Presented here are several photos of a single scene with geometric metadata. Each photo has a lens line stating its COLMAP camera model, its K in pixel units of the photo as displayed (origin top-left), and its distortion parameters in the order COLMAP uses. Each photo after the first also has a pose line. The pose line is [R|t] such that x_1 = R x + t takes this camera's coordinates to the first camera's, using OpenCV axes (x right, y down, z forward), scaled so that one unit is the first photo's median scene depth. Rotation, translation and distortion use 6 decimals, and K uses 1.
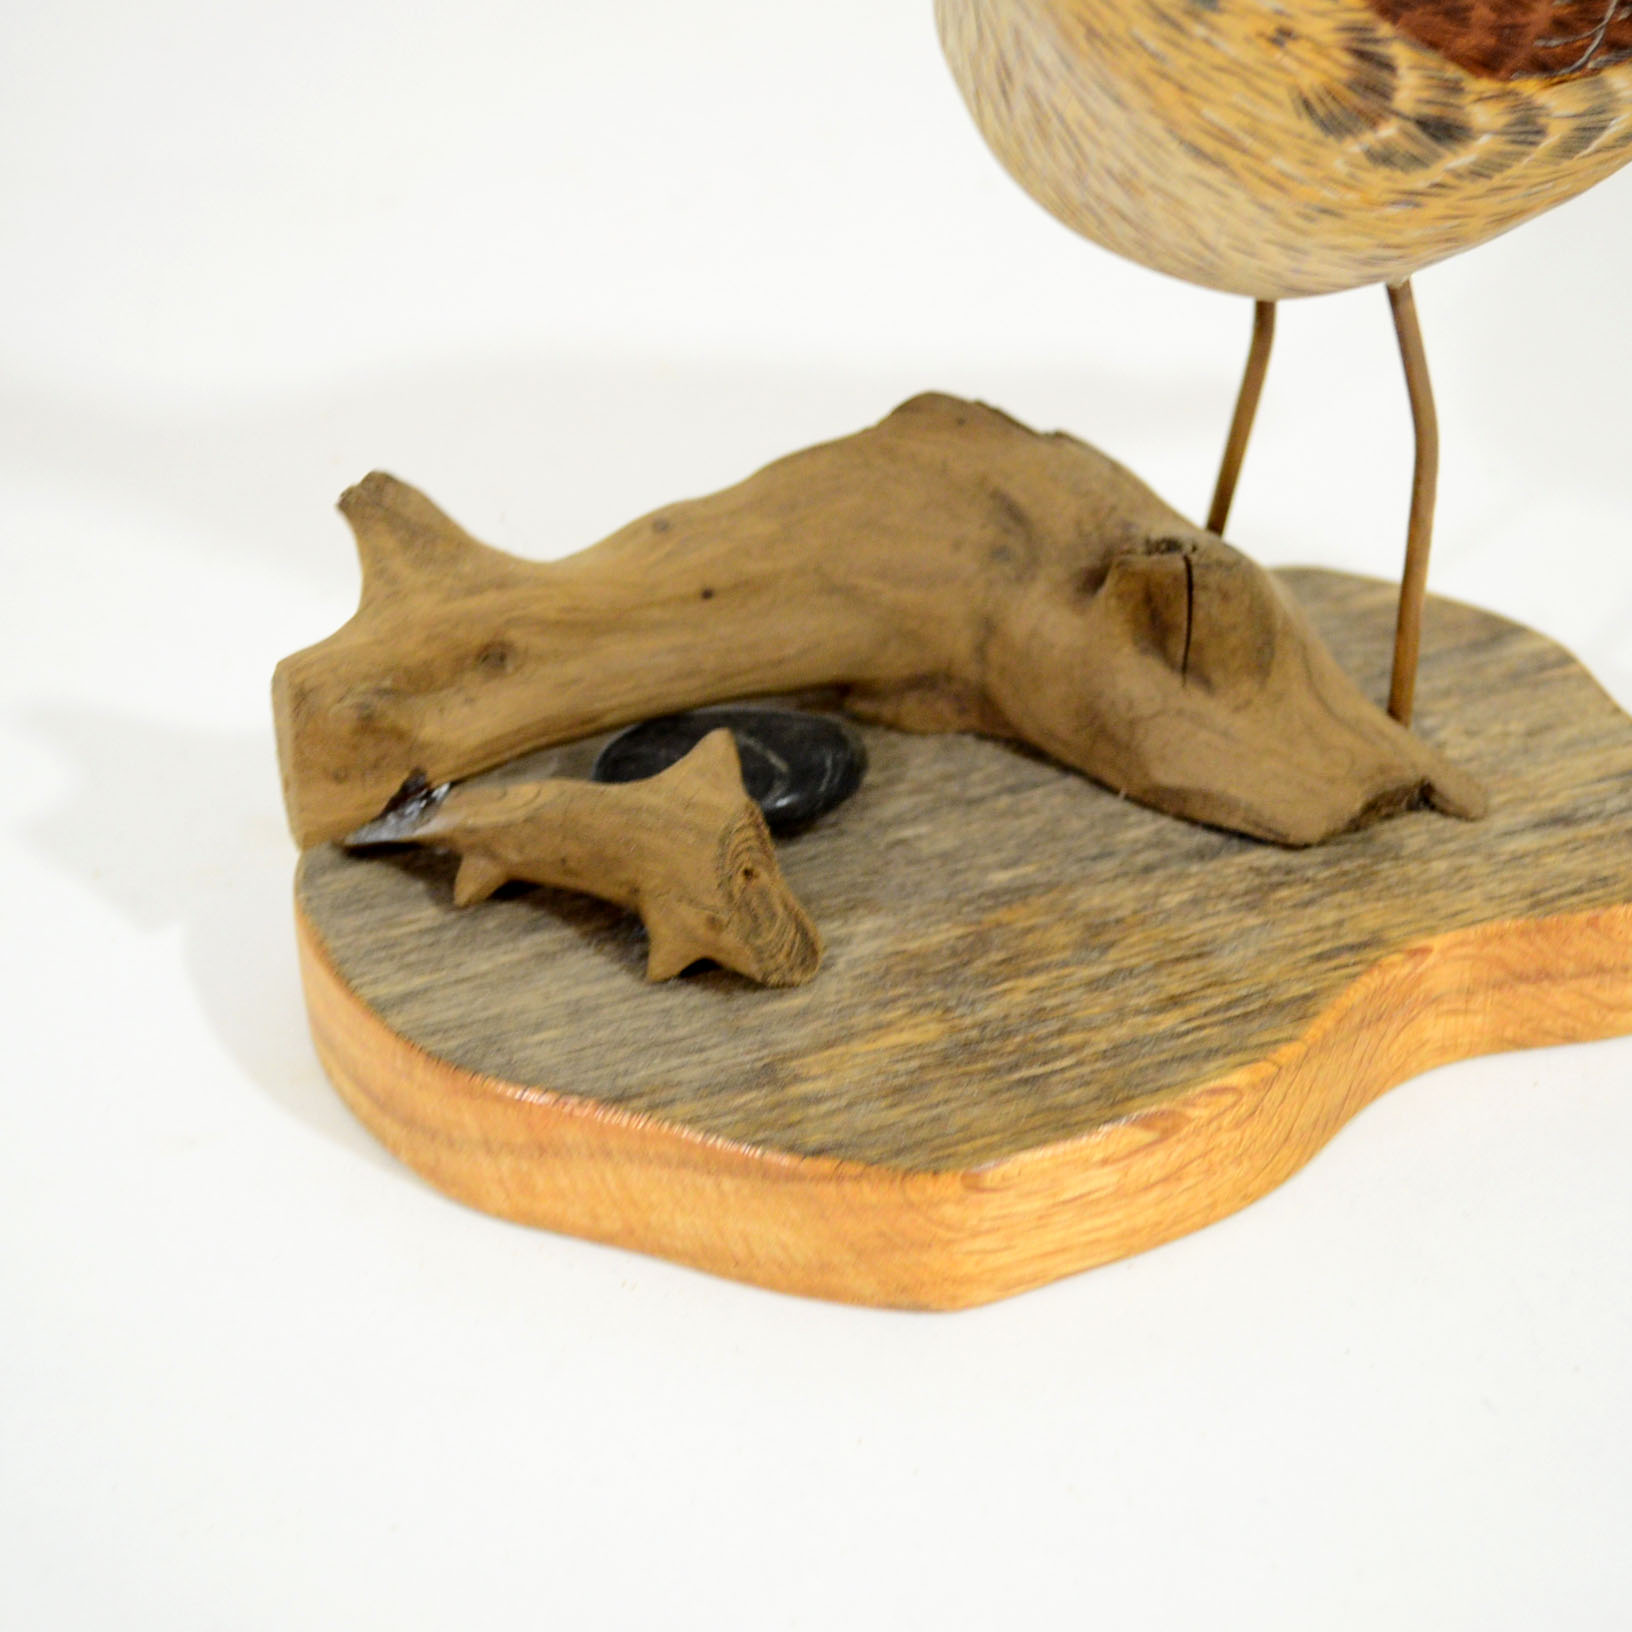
lens RADIAL K [[2796.9, 0, 816.0], [0, 2796.9, 816.0], [0, 0, 1]] dist [-0.016556, -0.022110]
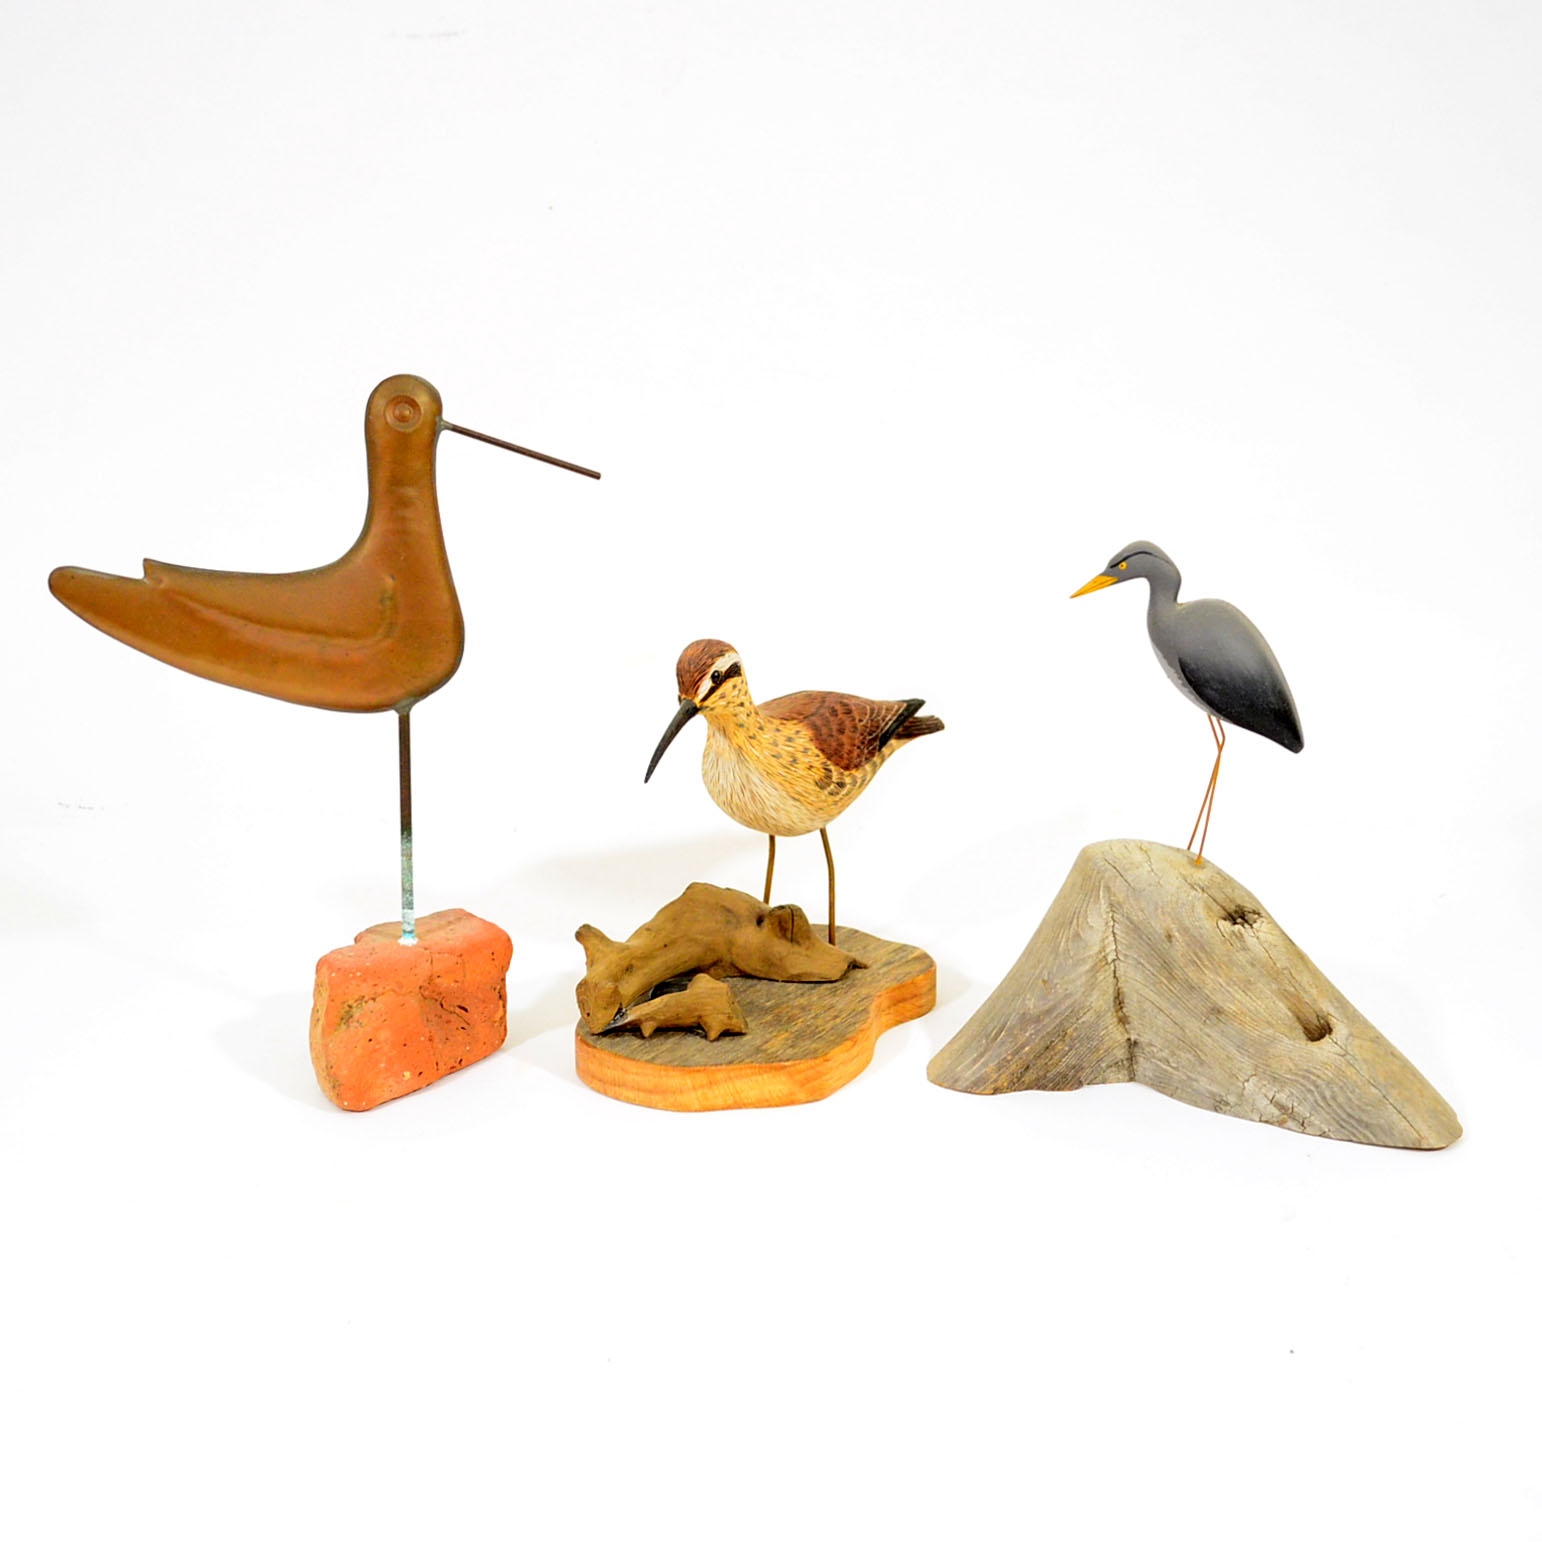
lens RADIAL K [[1959.2, 0, 771.0], [0, 1959.2, 771.0], [0, 0, 1]] dist [-0.017971, -0.026257]
pose [[0.856002, -0.135365, 0.498936, -1.150571], [0.266741, 0.942370, -0.201962, 0.250196], [-0.442844, 0.305966, 0.842778, -1.205990]]
